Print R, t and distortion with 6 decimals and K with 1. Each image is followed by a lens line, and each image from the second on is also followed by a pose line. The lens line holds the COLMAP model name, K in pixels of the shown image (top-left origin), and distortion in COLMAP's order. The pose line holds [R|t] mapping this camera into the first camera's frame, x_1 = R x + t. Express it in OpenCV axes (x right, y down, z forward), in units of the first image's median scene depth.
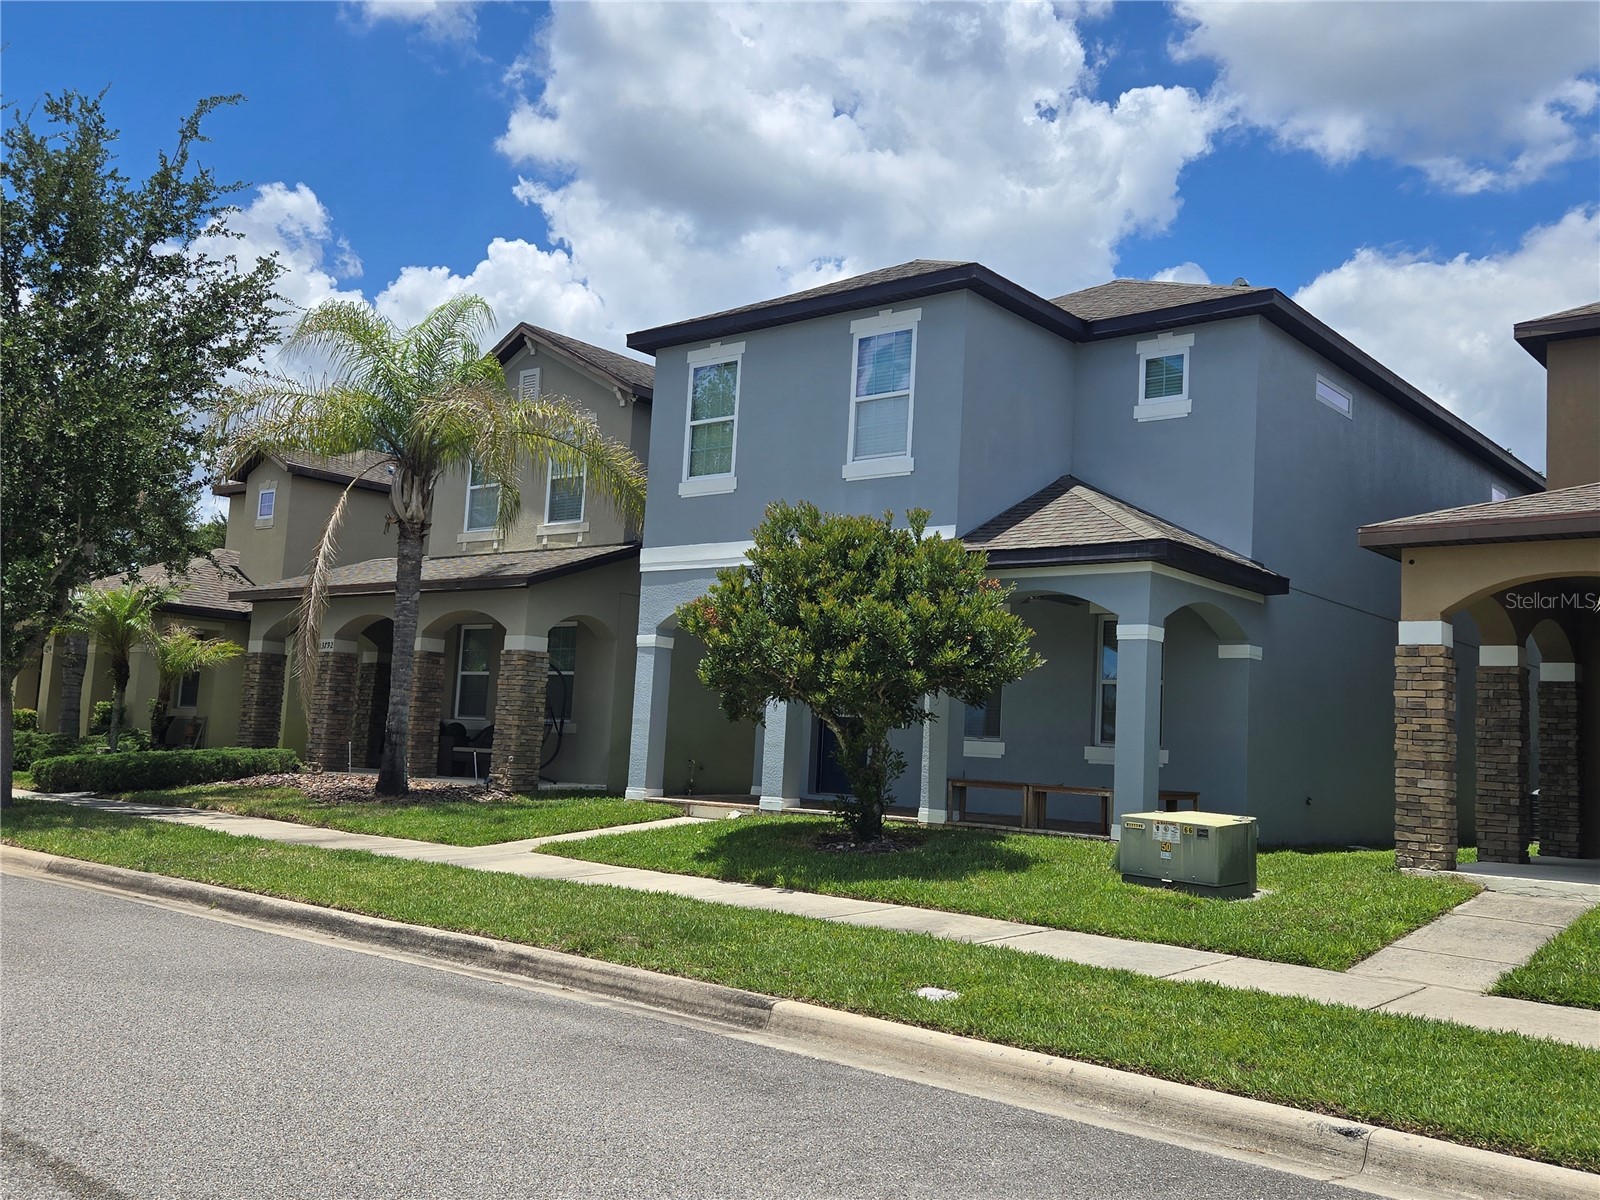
lens RADIAL K [[1564.0, 0, 796.1], [0, 1564.0, 589.7], [0, 0, 1]] dist [0.122923, -0.163760]
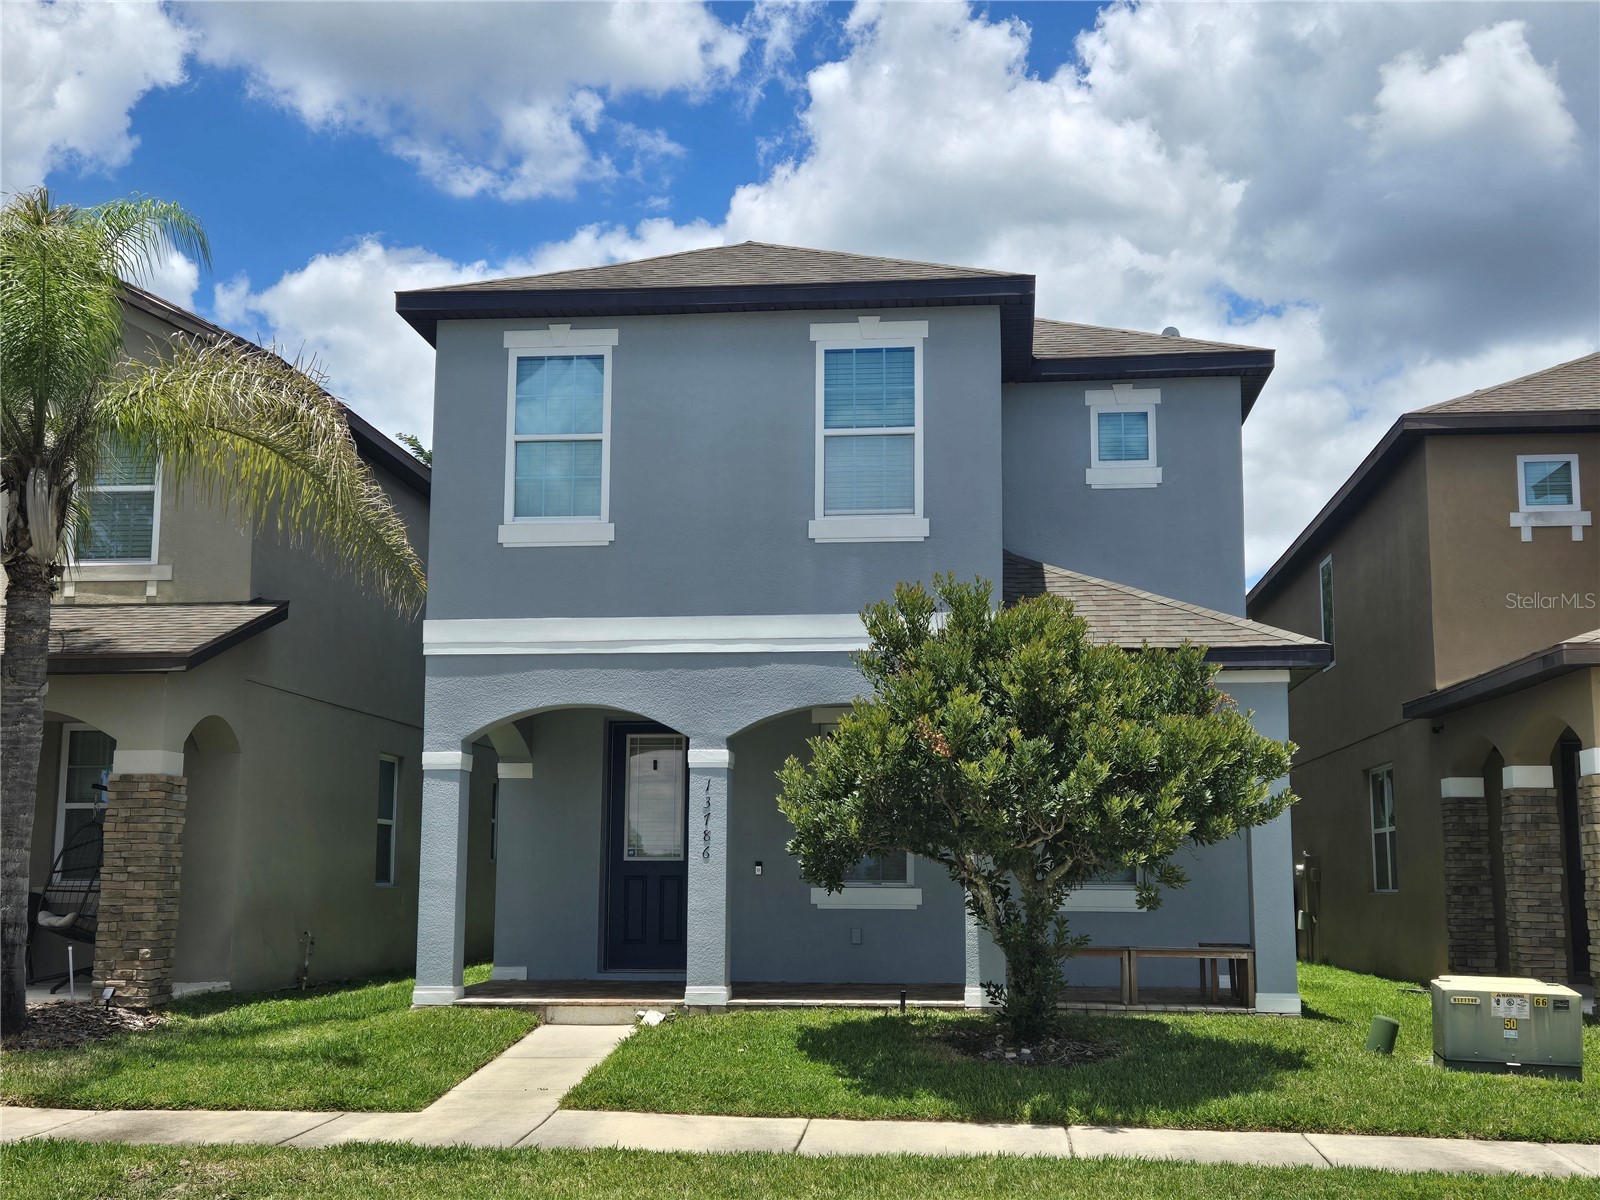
lens RADIAL K [[1931.8, 0, 797.3], [0, 1931.8, 637.6], [0, 0, 1]] dist [0.092954, -0.015868]
pose [[0.810240, 0.023777, 0.585615, -0.395711], [-0.023718, 0.999688, -0.007773, -0.014274], [-0.585618, -0.007592, 0.810552, 0.219301]]
